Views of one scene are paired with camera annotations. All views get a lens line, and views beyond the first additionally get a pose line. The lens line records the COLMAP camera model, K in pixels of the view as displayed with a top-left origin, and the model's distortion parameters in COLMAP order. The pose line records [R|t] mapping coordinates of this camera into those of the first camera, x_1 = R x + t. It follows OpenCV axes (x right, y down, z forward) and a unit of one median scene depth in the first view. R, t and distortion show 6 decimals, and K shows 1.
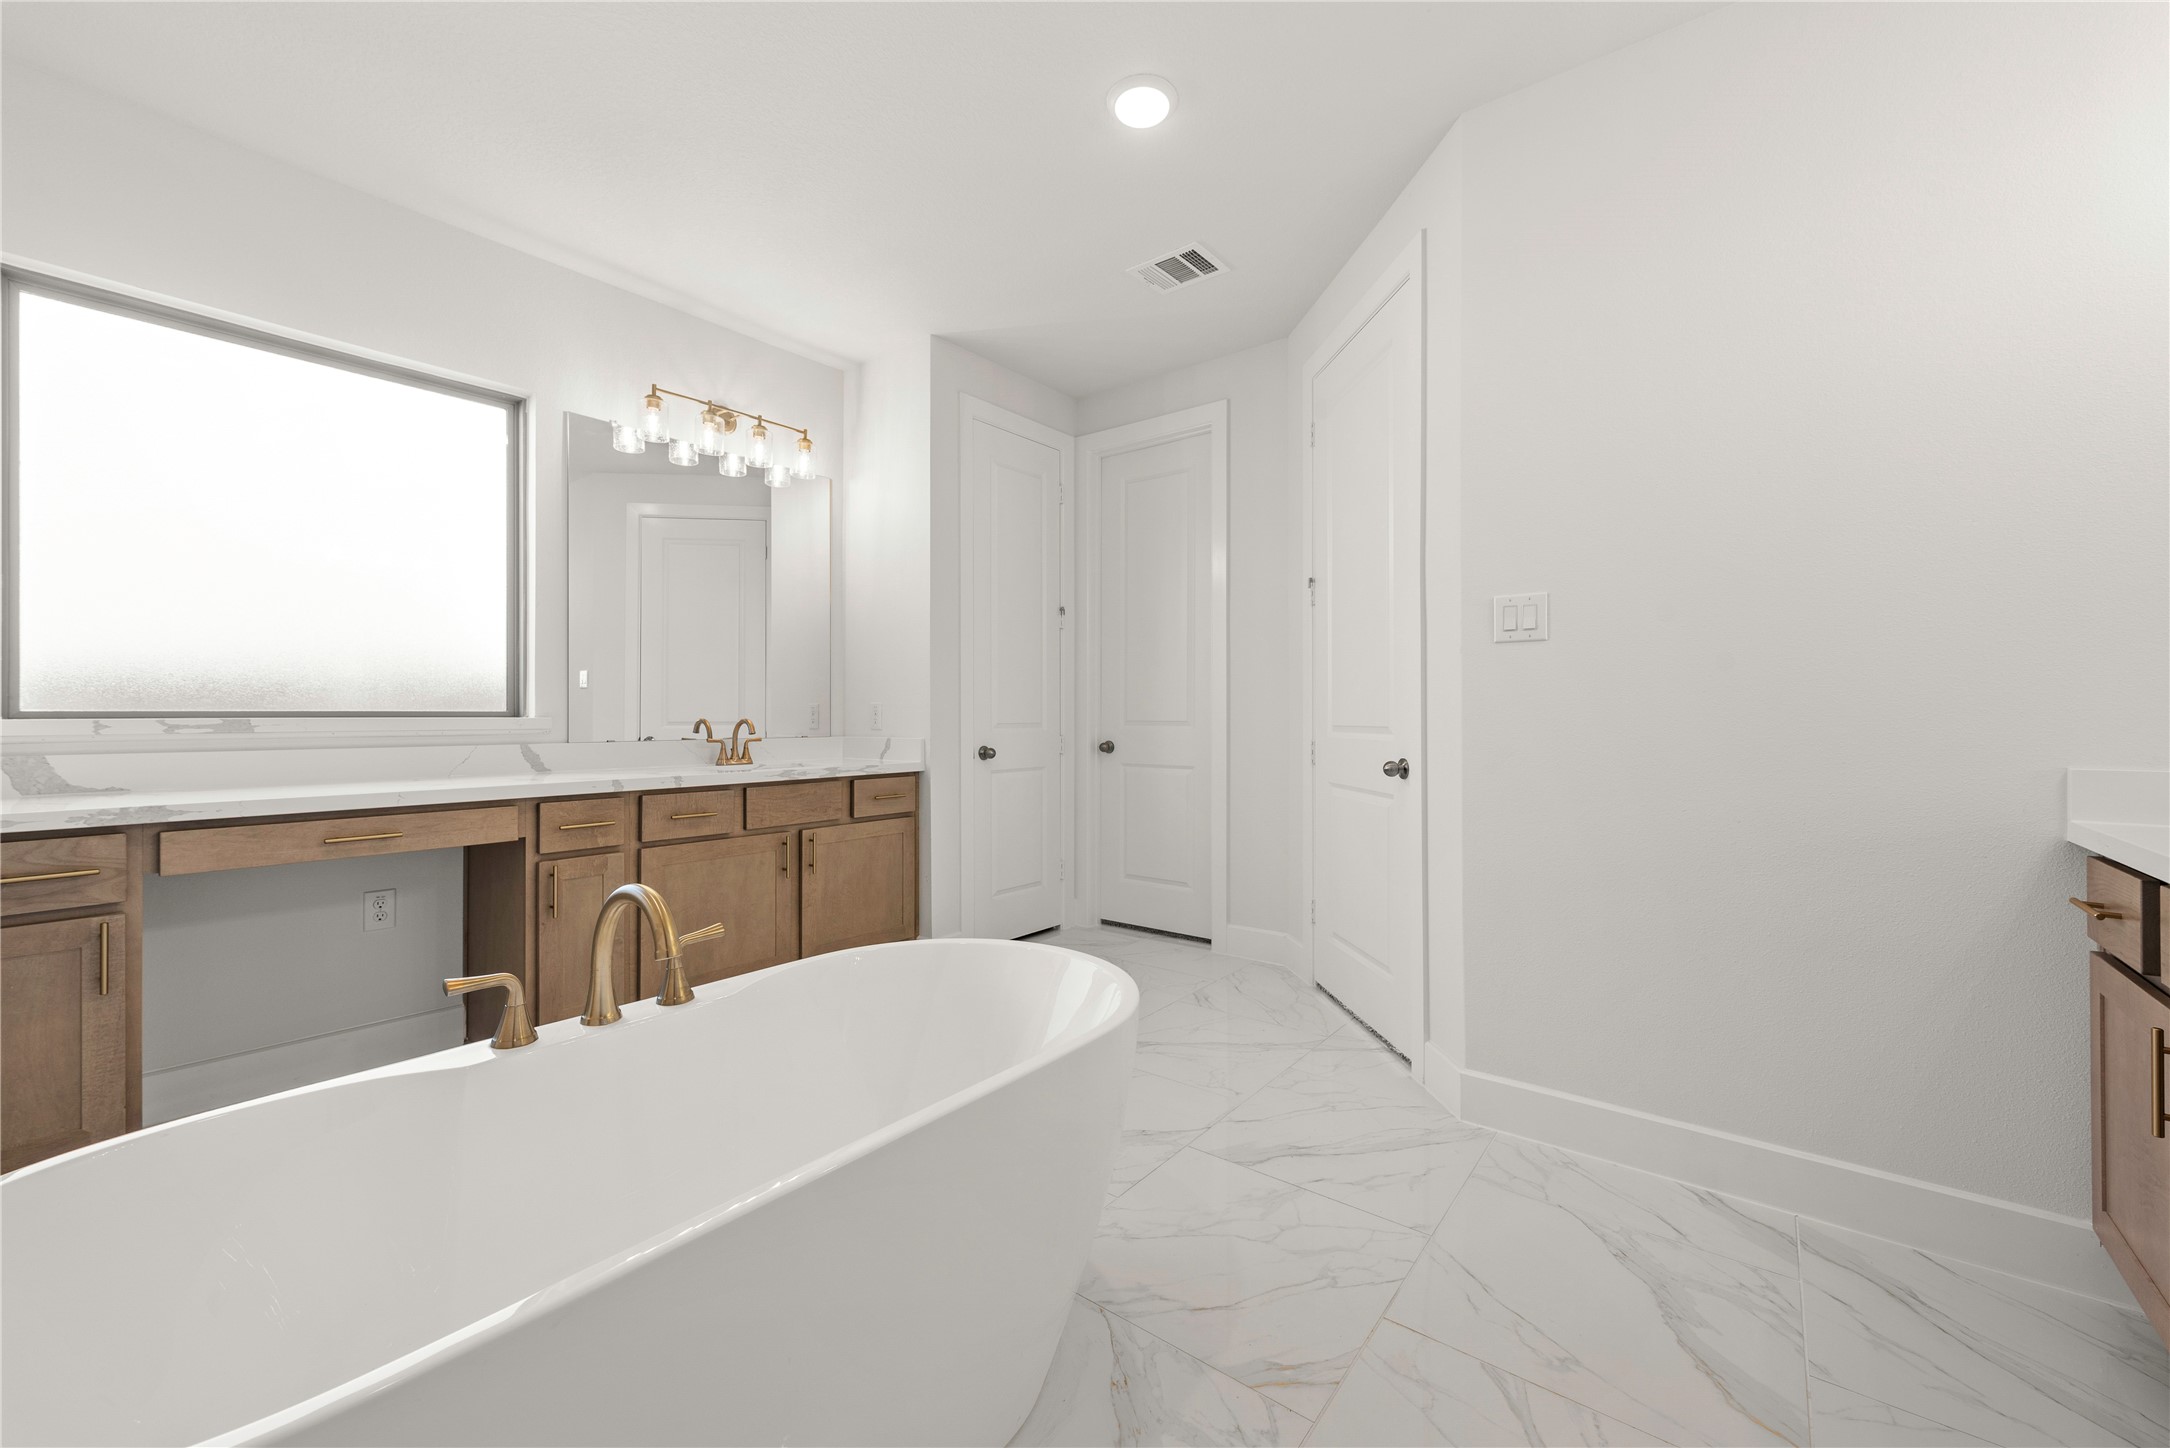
lens RADIAL K [[854.5, 0, 1086.0], [0, 854.5, 714.1], [0, 0, 1]] dist [0.016030, -0.004599]
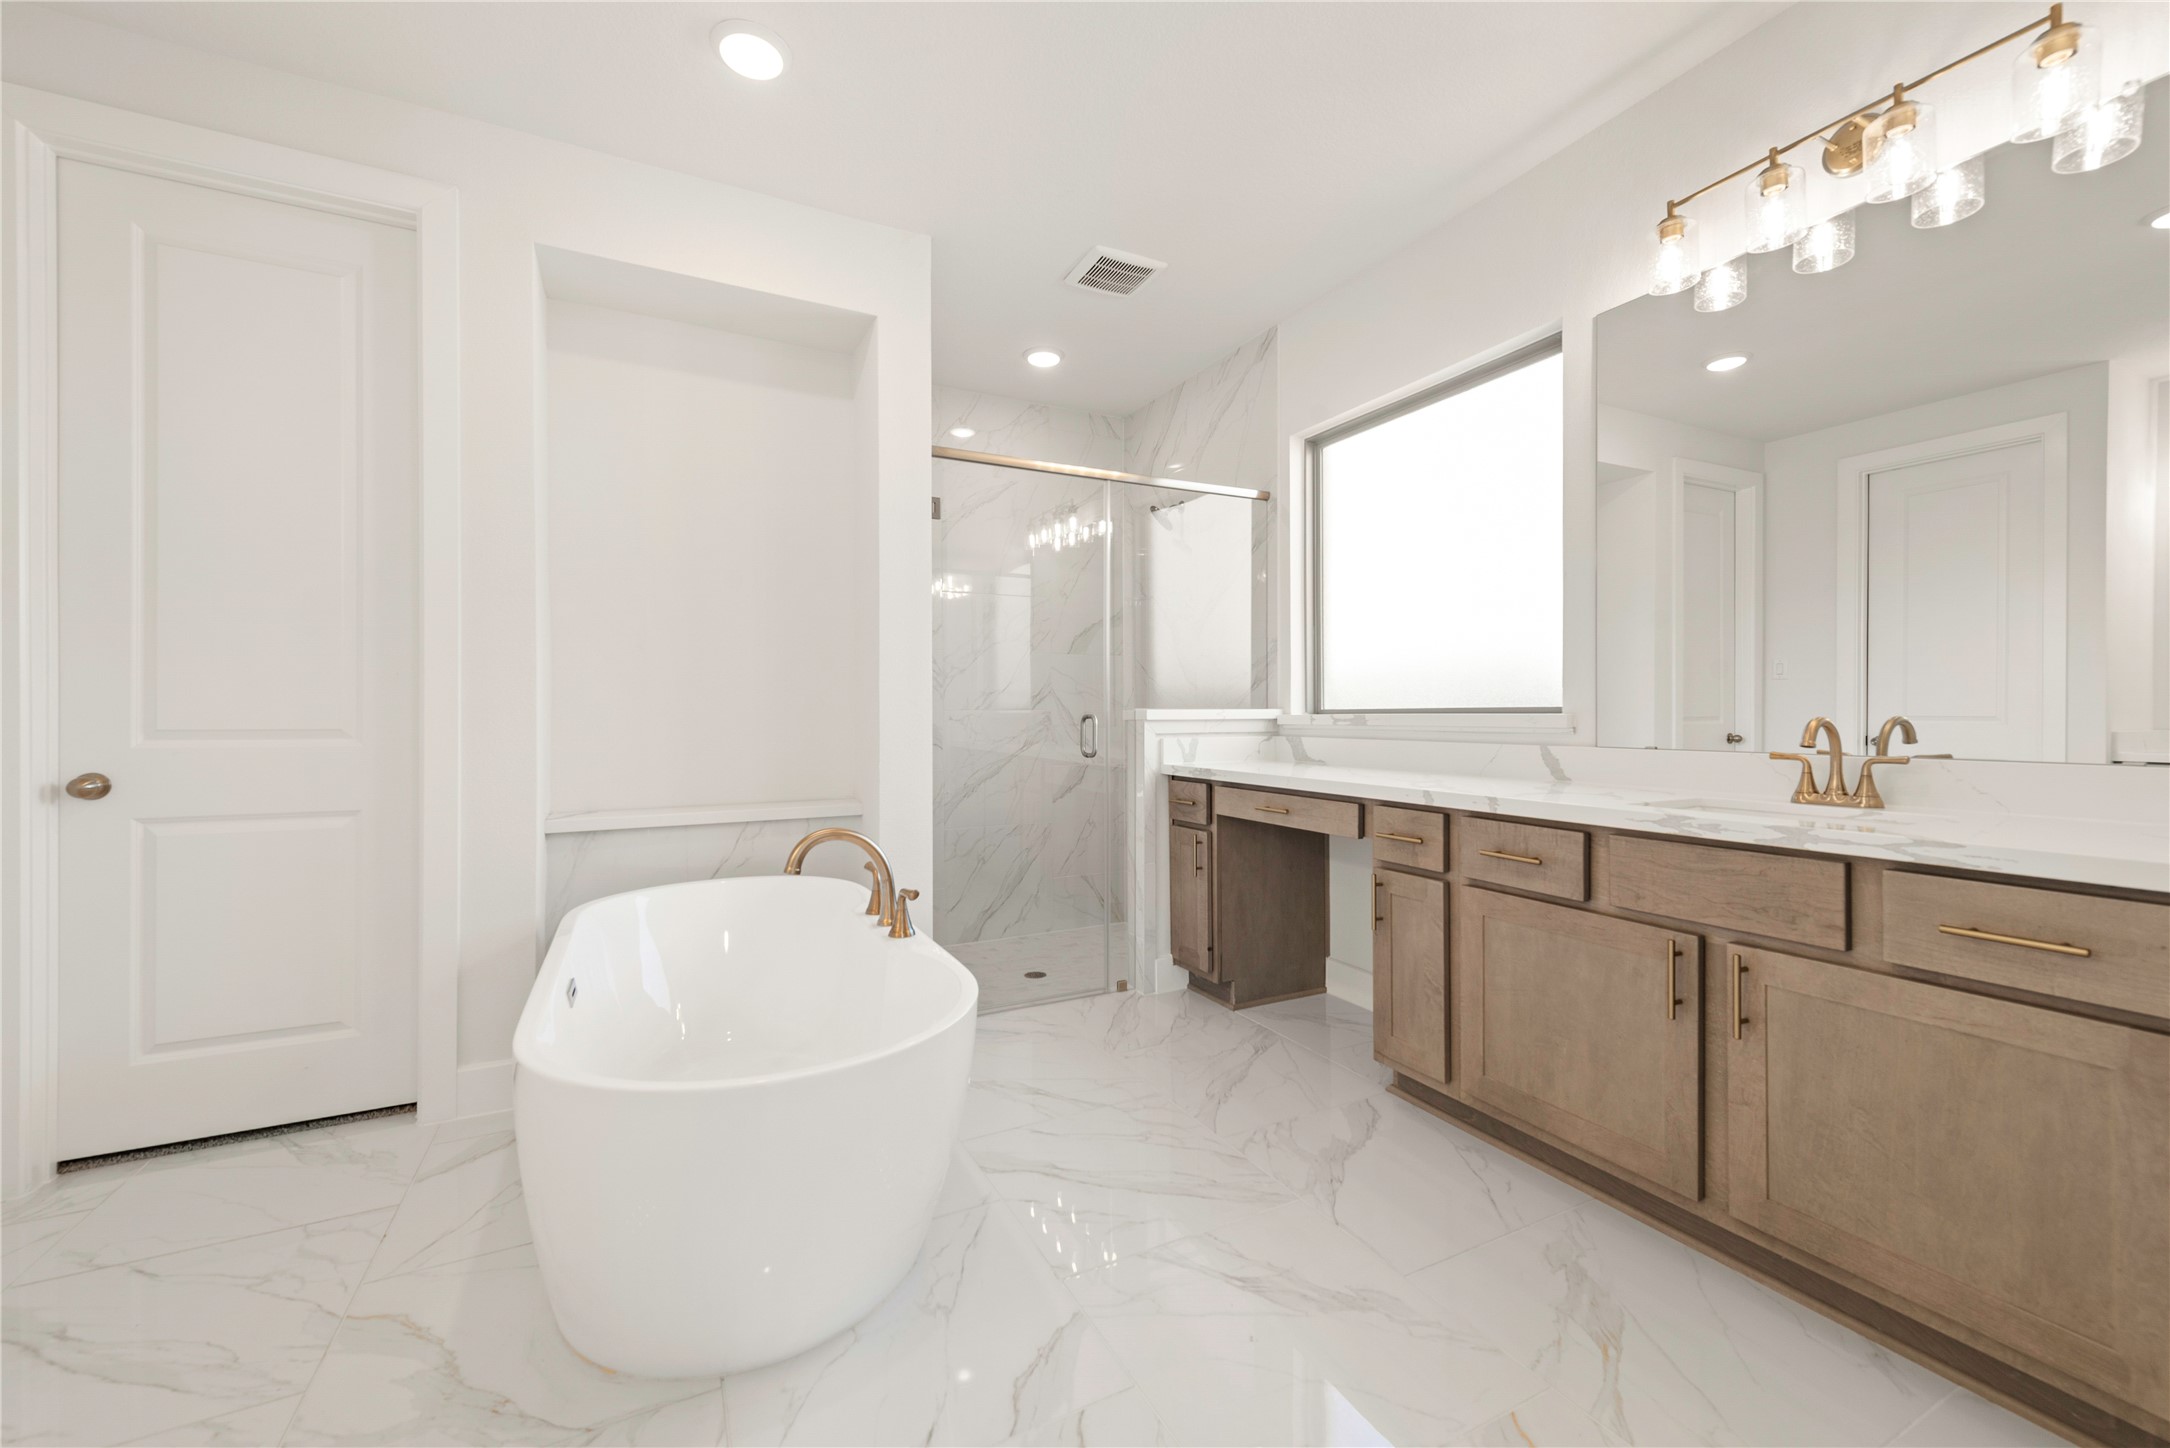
lens RADIAL K [[854.5, 0, 1086.0], [0, 854.5, 714.1], [0, 0, 1]] dist [0.016030, -0.004599]
pose [[-0.426019, 0.003798, -0.904706, 0.313861], [0.005439, 0.999984, 0.001637, 0.000114], [0.904698, -0.004224, -0.426033, 0.987793]]
